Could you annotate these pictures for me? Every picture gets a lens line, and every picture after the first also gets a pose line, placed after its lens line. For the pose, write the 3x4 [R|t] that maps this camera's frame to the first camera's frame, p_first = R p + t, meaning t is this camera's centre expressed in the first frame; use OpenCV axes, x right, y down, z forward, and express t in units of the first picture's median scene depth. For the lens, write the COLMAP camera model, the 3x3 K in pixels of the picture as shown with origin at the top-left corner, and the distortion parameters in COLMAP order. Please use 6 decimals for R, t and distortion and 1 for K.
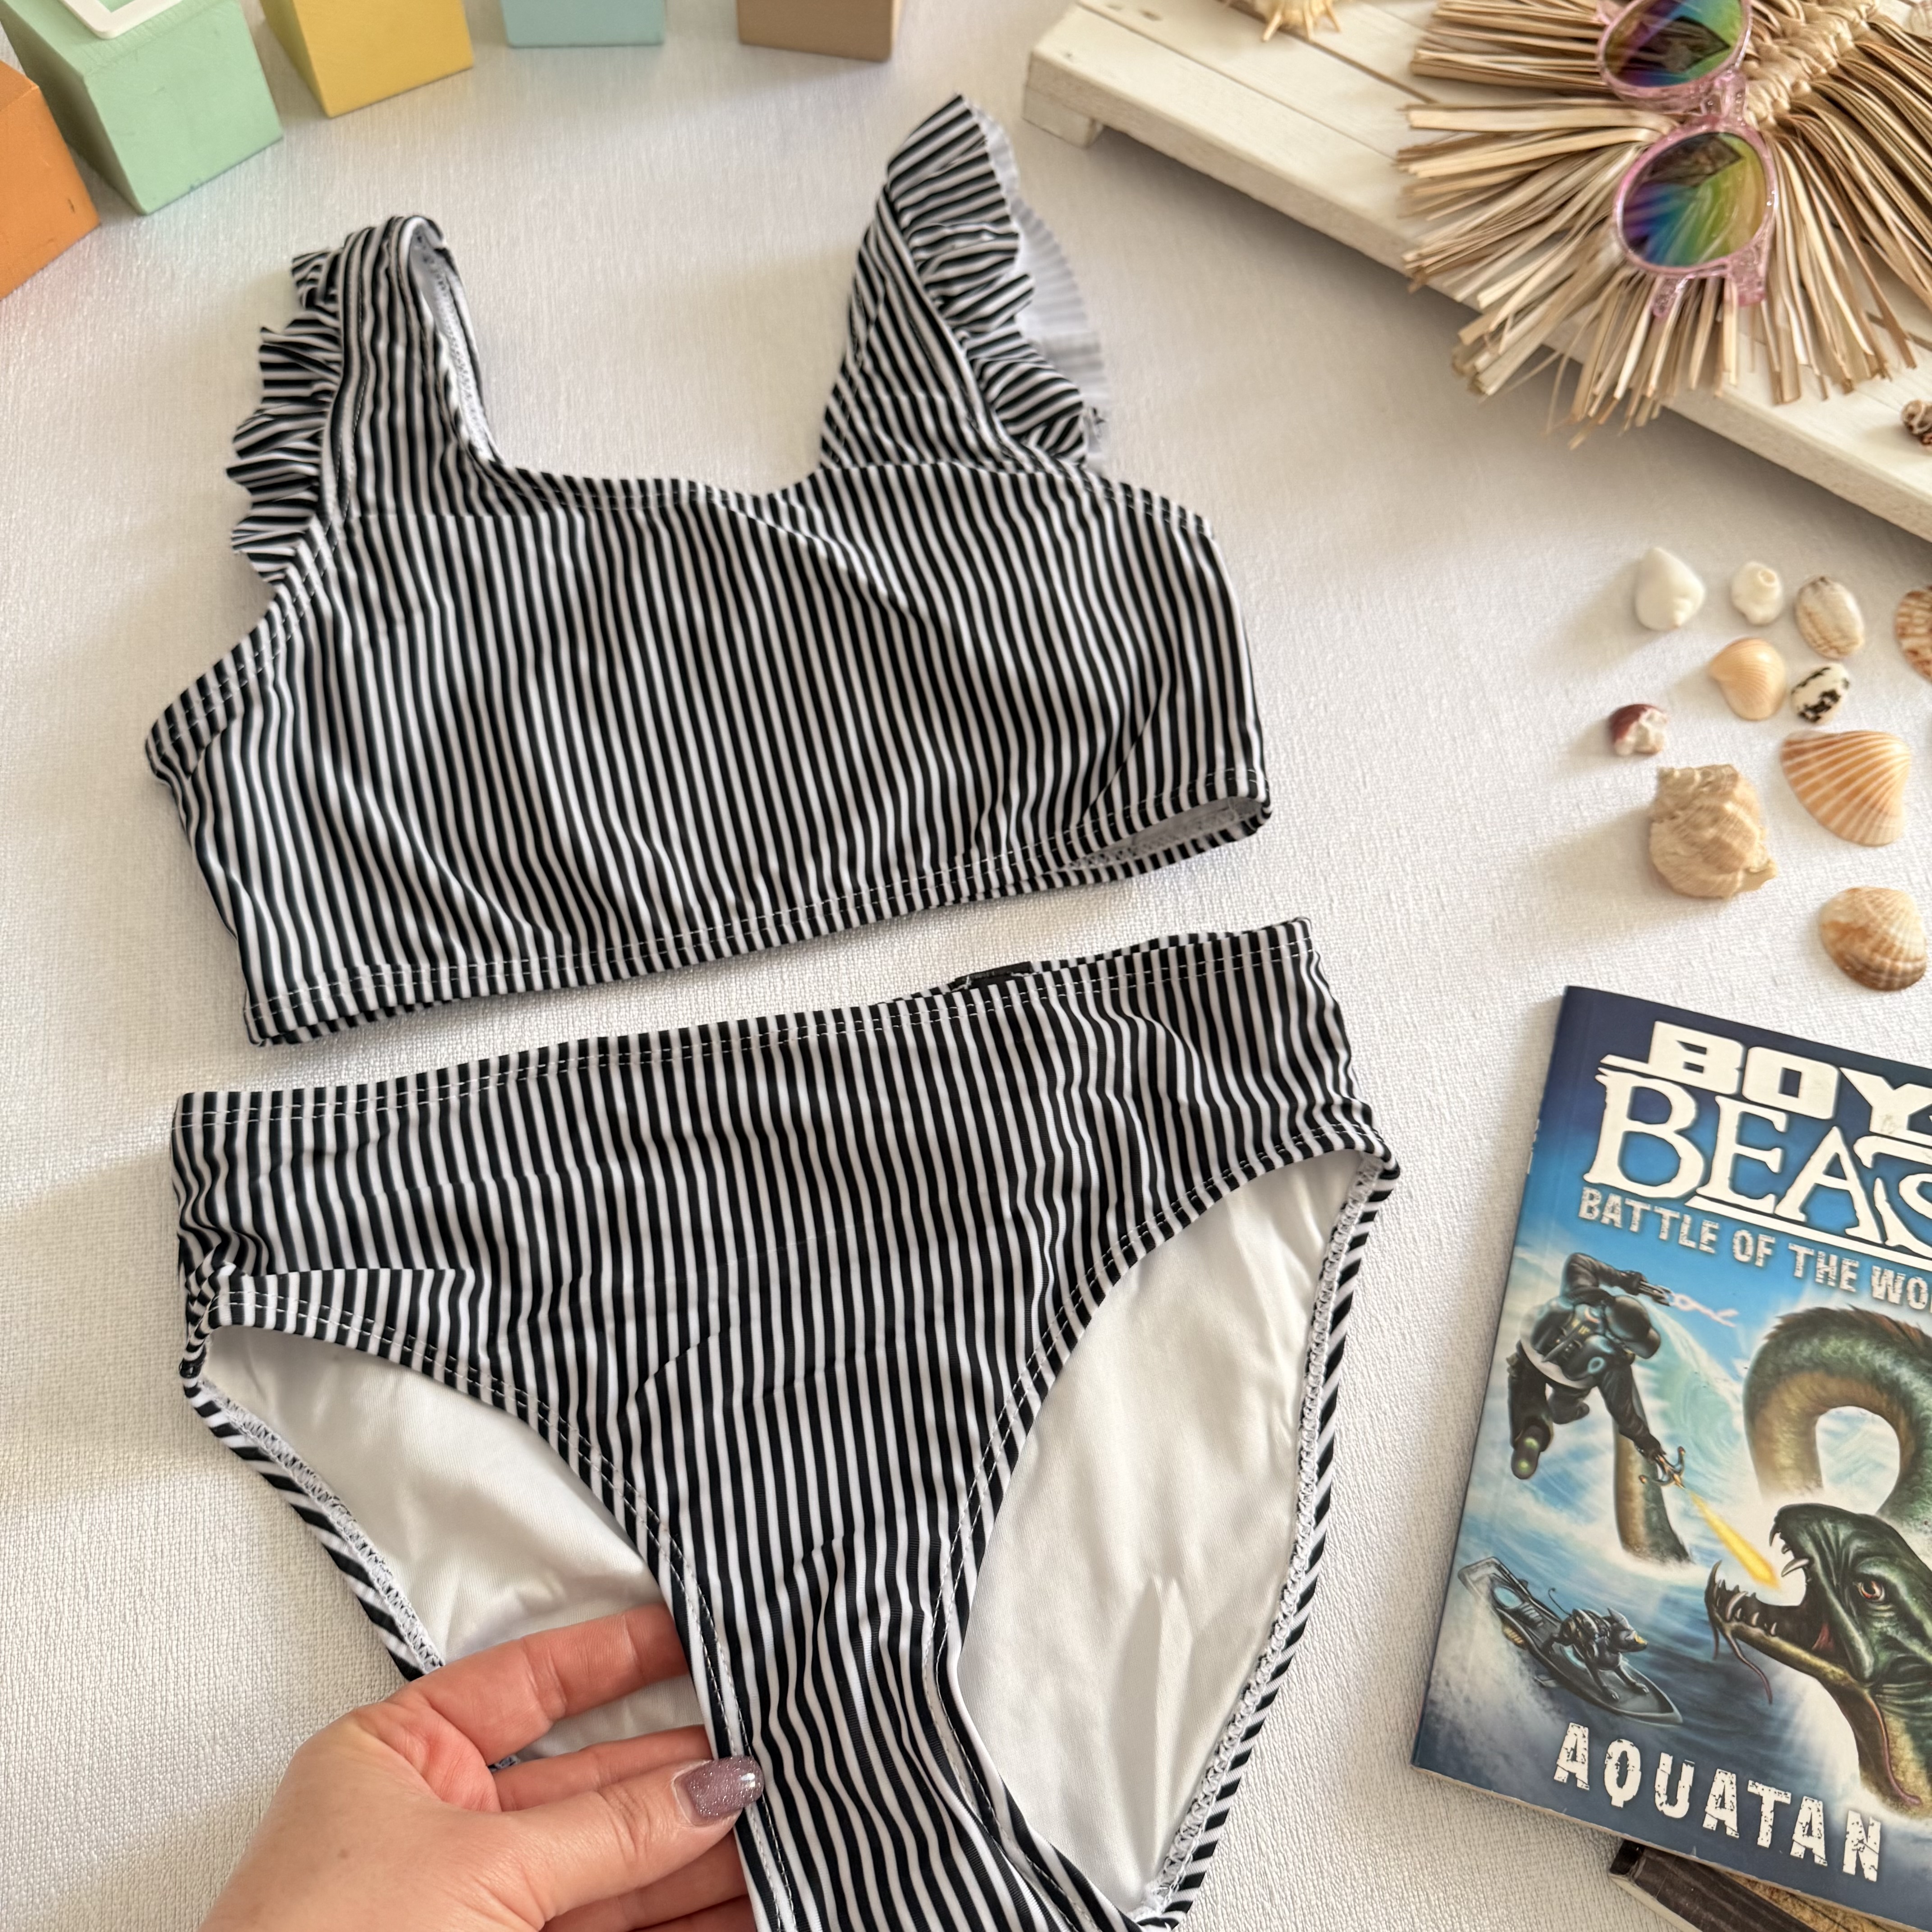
lens RADIAL K [[1929.2, 0, 970.5], [0, 1929.2, 982.1], [0, 0, 1]] dist [-0.020100, 0.000000]
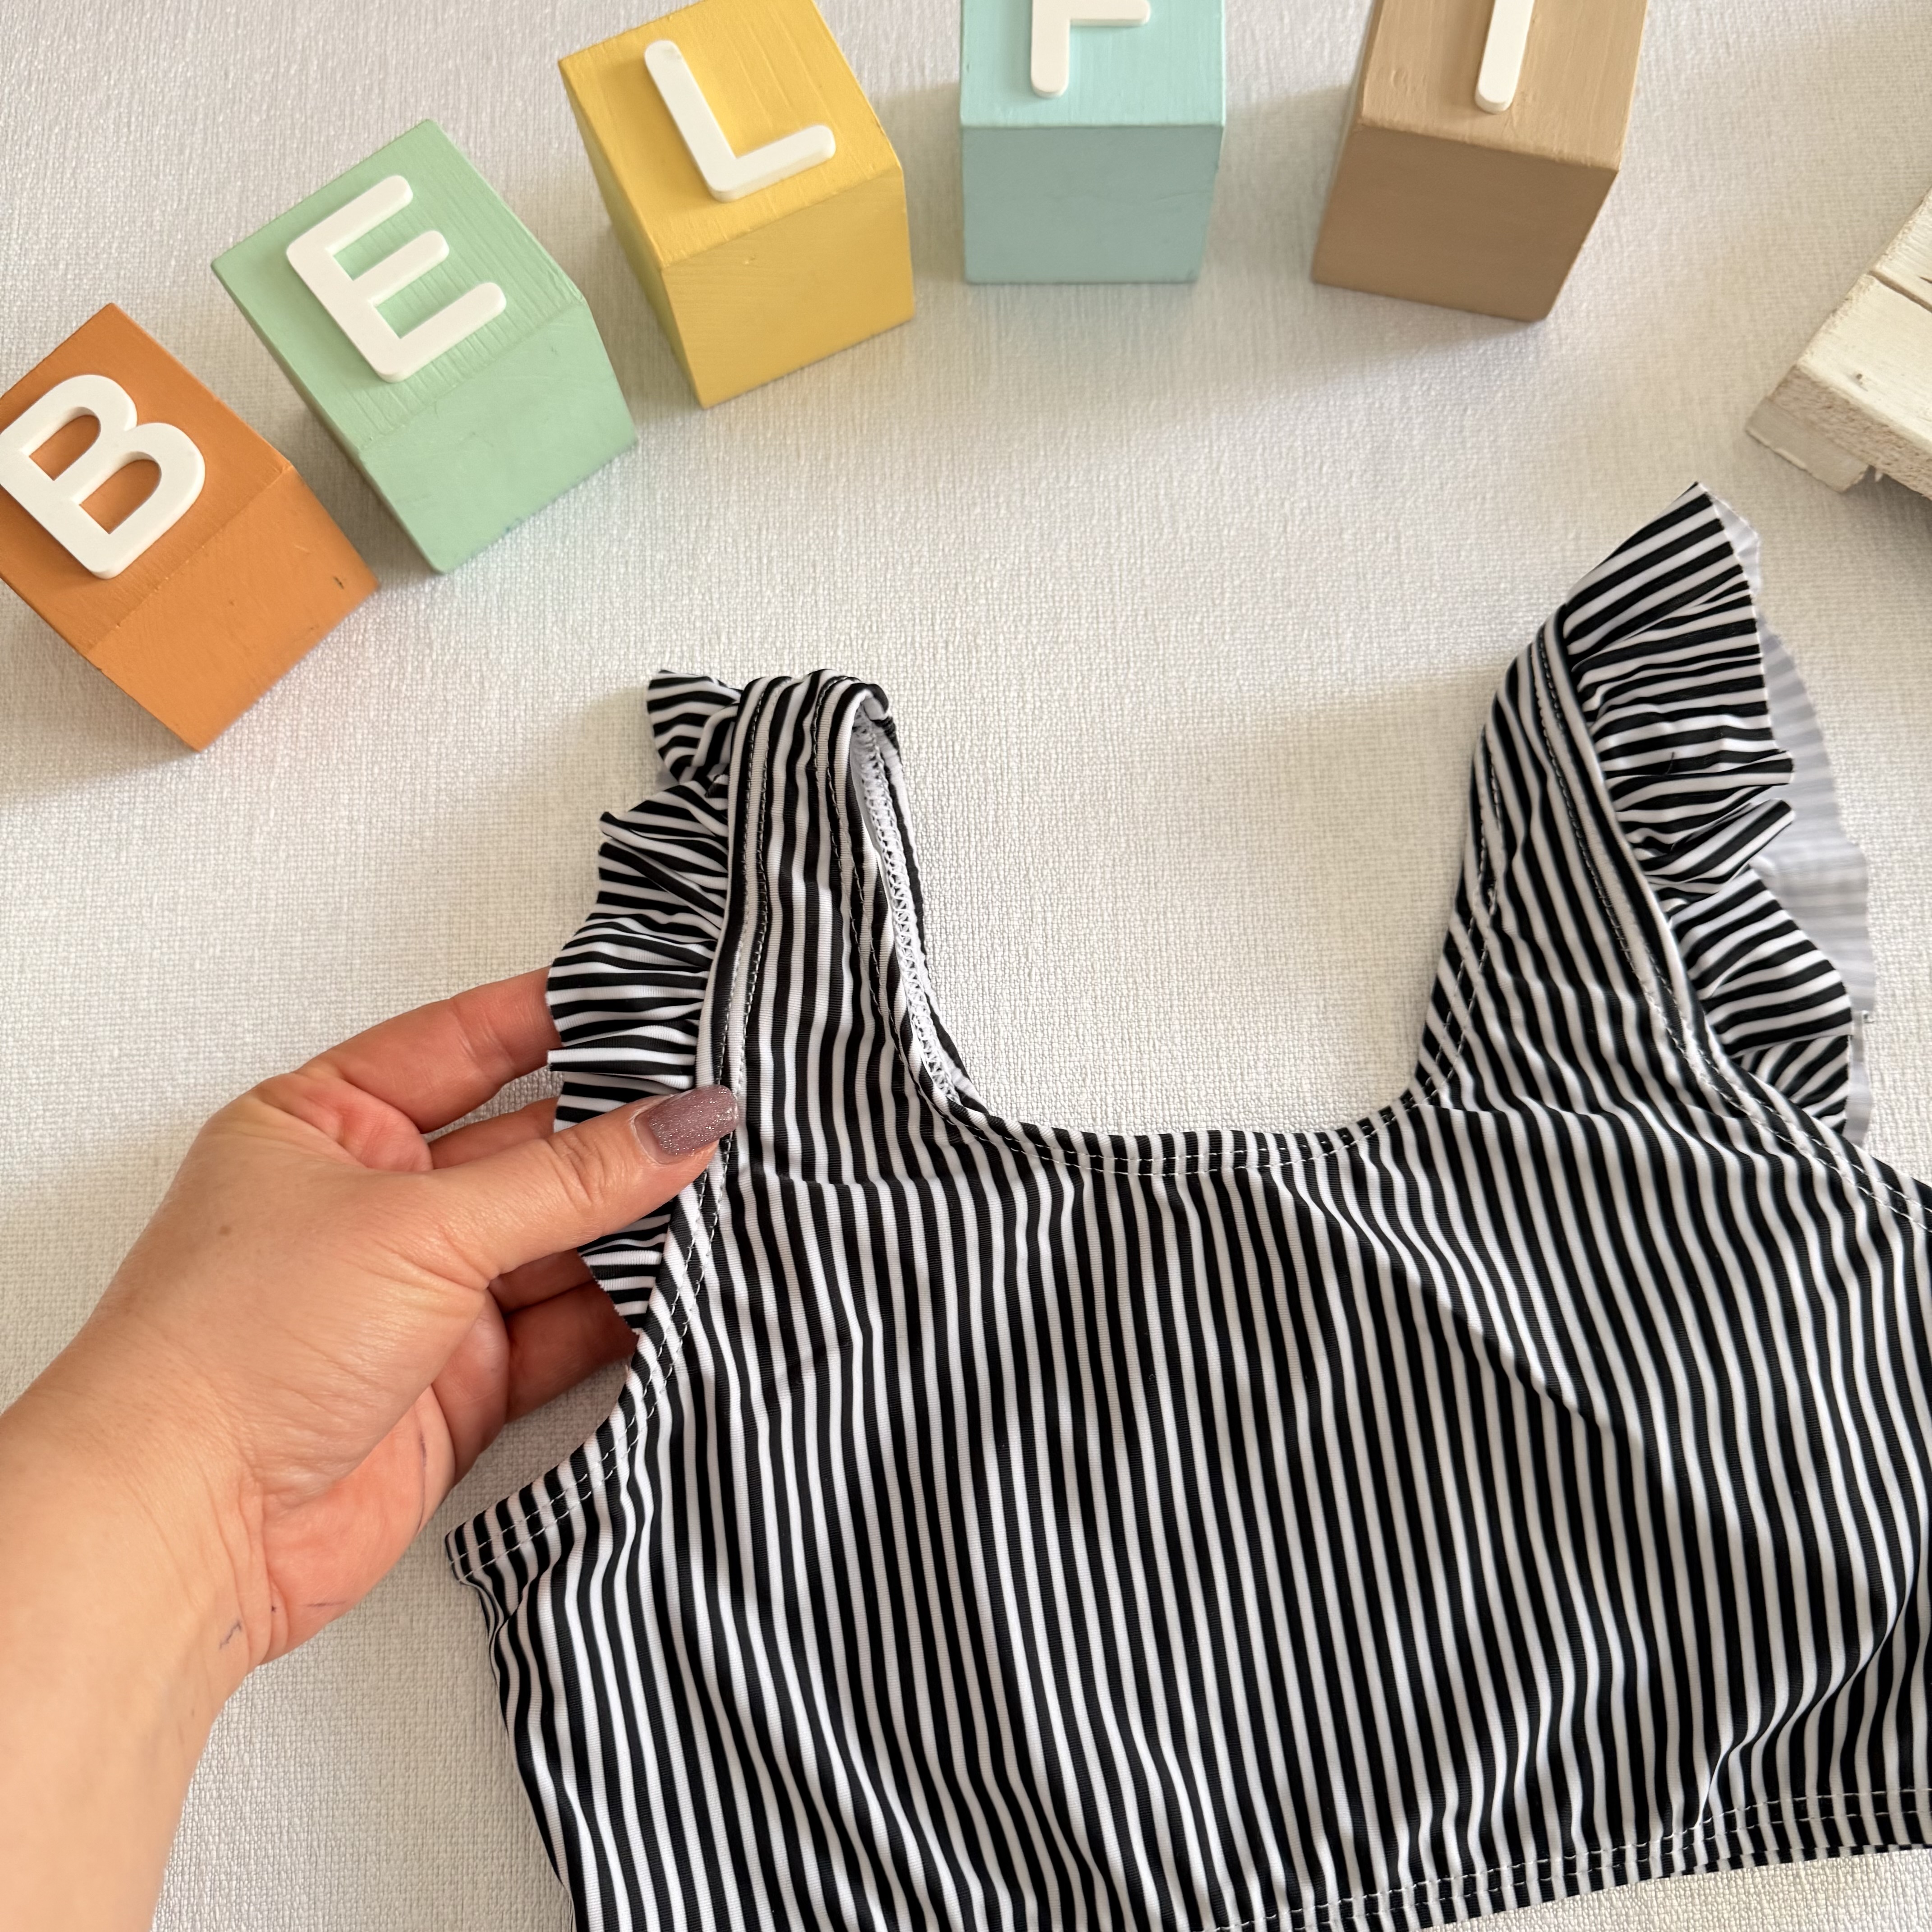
lens RADIAL K [[1929.2, 0, 954.5], [0, 1929.2, 966.1], [0, 0, 1]] dist [-0.020100, 0.000000]
pose [[0.990037, 0.082373, -0.114196, -0.176387], [-0.063724, 0.985335, 0.158286, -0.426238], [0.125559, -0.149432, 0.980768, 0.362309]]
